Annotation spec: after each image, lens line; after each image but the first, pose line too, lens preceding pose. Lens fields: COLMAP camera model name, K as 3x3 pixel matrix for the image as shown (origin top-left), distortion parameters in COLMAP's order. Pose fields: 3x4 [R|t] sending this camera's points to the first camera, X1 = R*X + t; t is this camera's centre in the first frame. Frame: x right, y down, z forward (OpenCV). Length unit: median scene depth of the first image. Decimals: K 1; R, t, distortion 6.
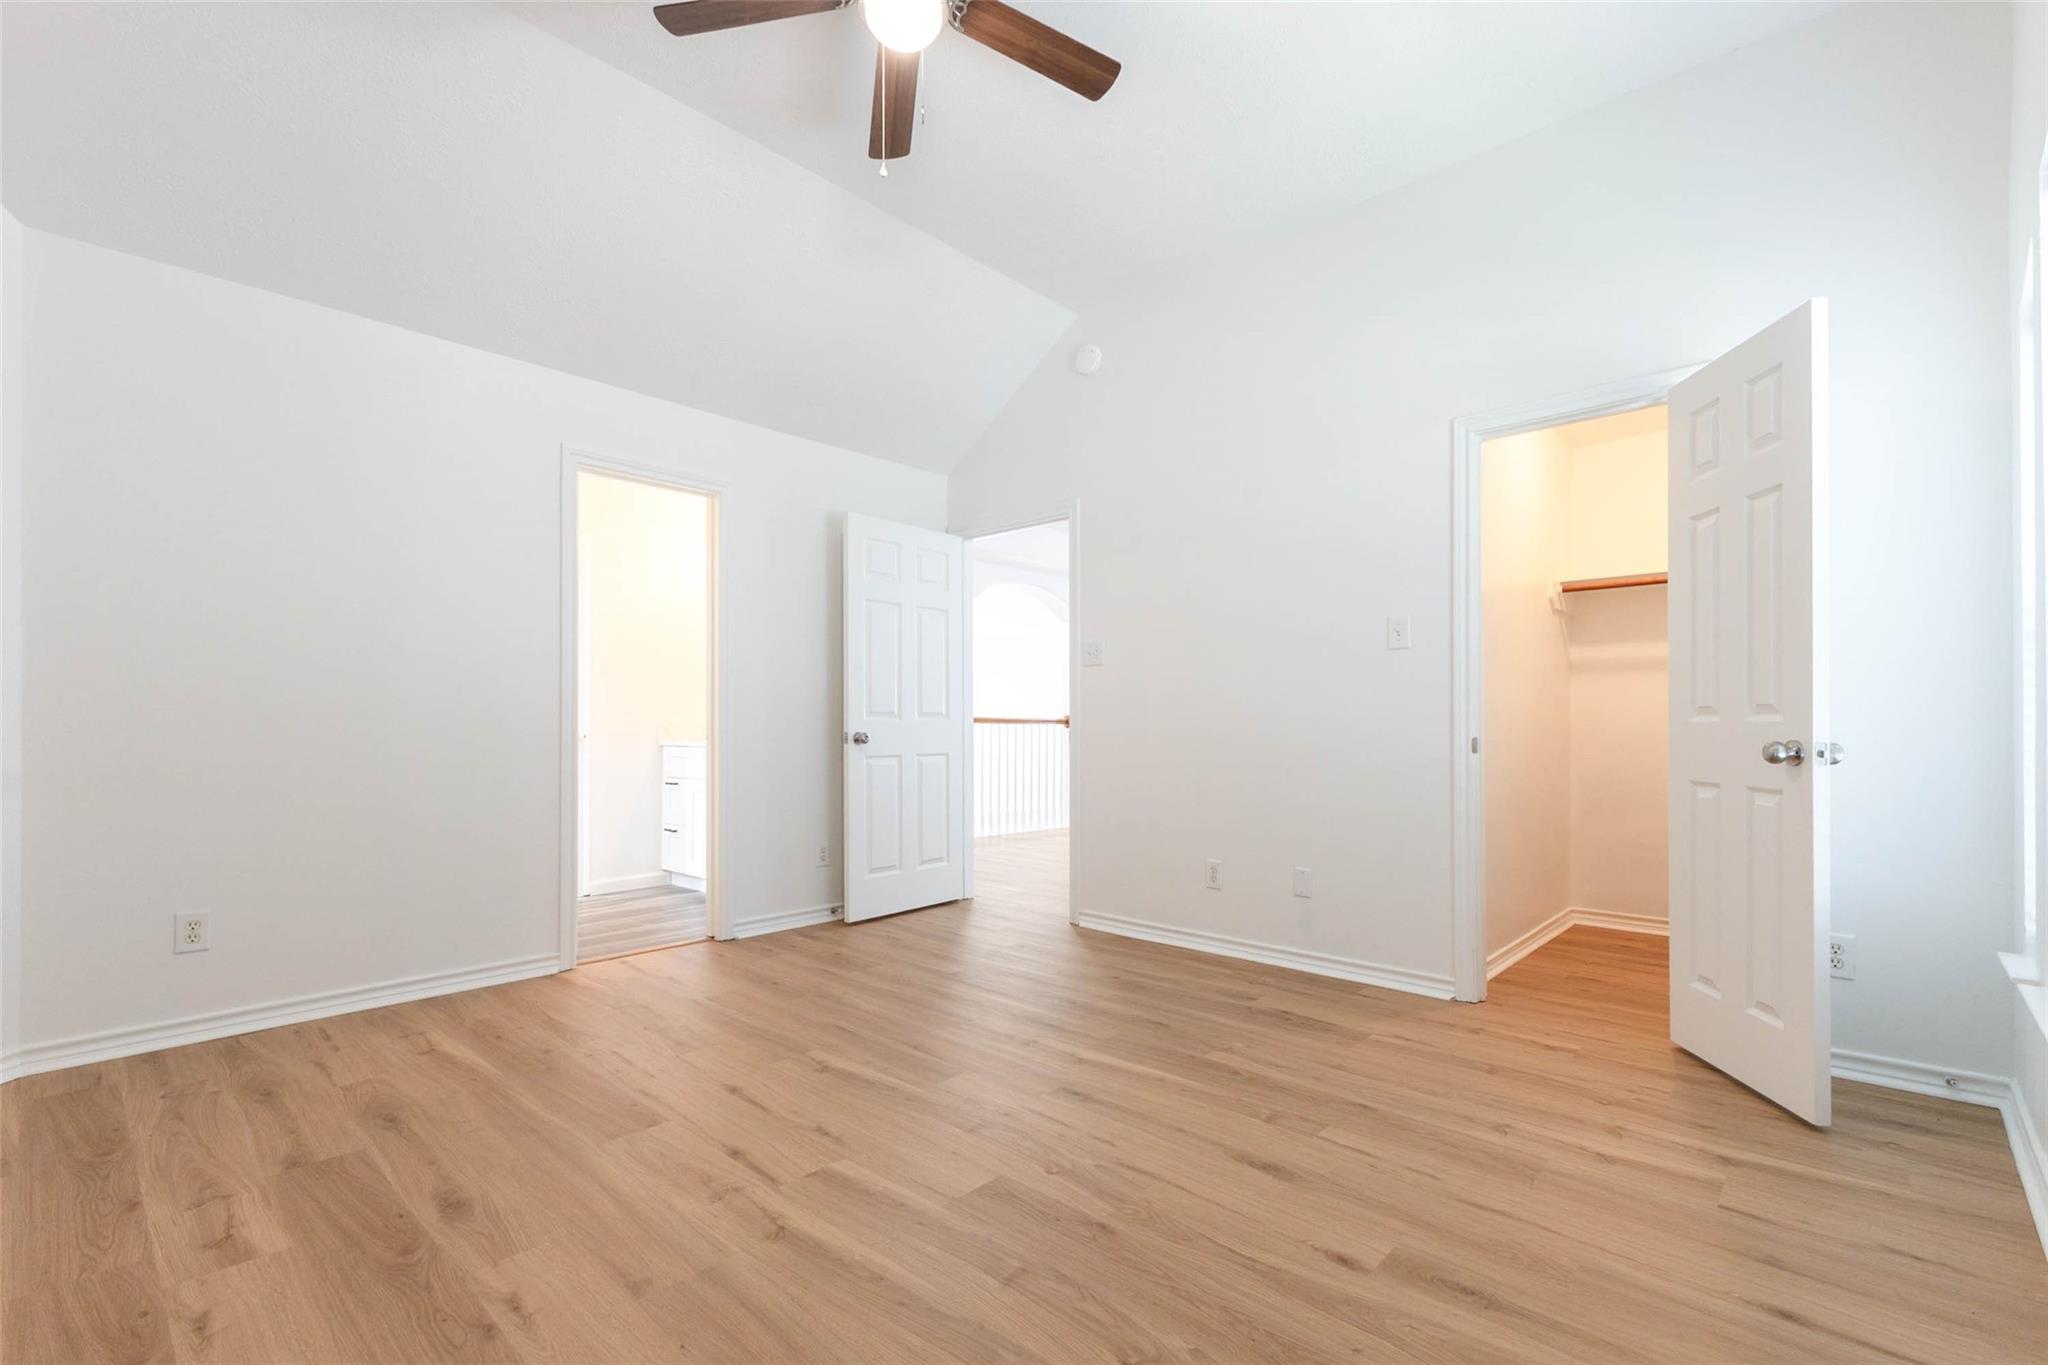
lens RADIAL K [[909.6, 0, 1030.3], [0, 909.6, 691.3], [0, 0, 1]] dist [0.013433, -0.000649]
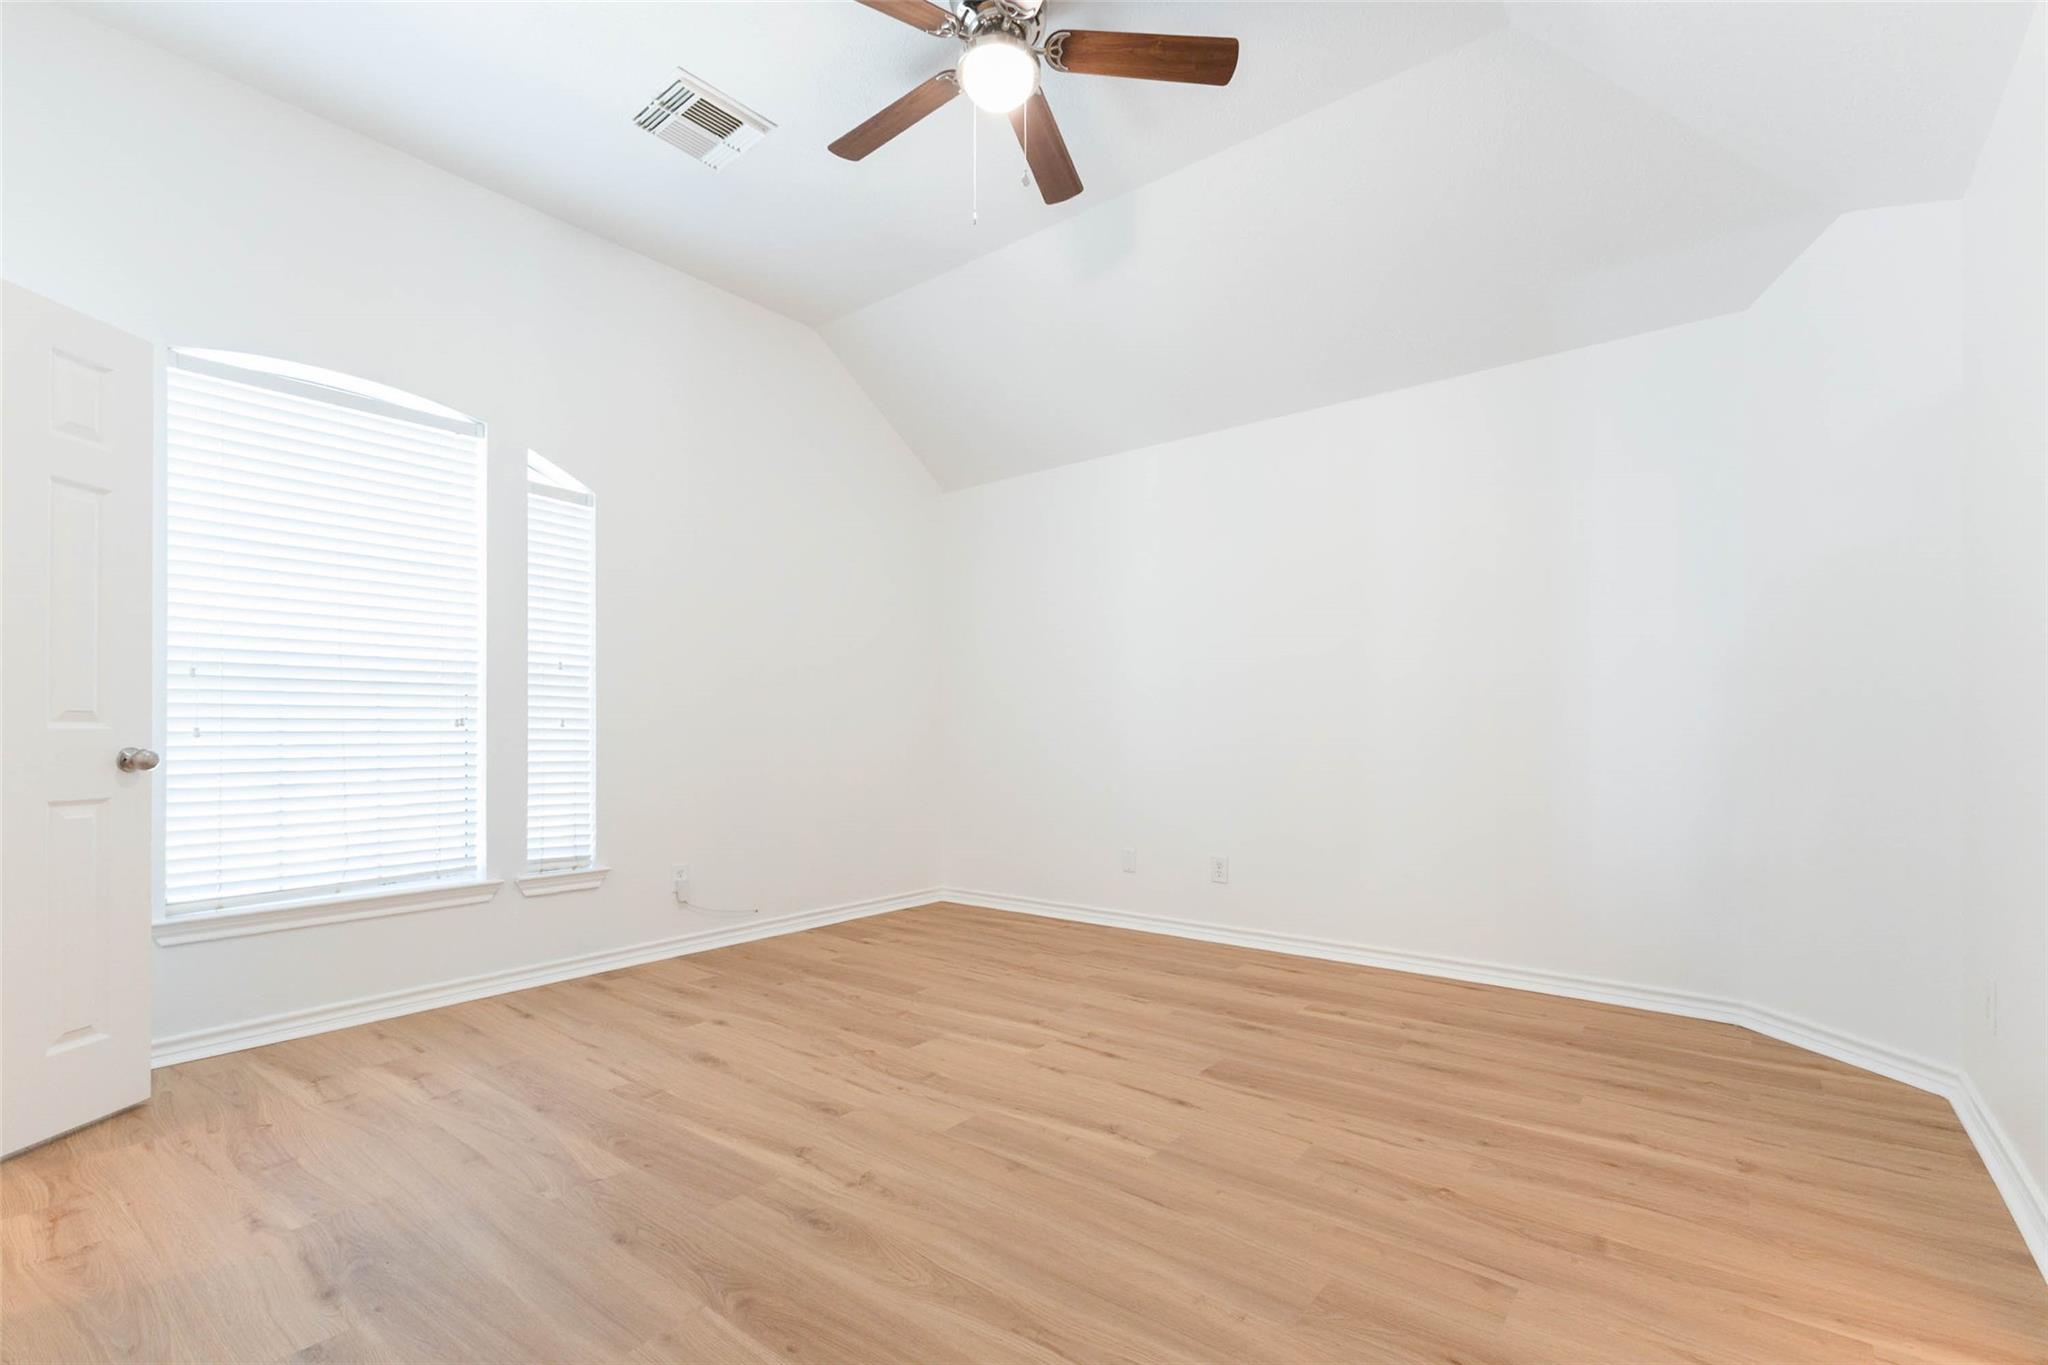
lens RADIAL K [[909.6, 0, 1064.8], [0, 909.6, 739.5], [0, 0, 1]] dist [0.013433, -0.000649]
pose [[-0.992206, 0.003481, -0.124561, -0.096166], [0.007276, 0.999523, -0.030024, 0.089920], [0.124397, -0.030697, -0.991758, 2.342308]]
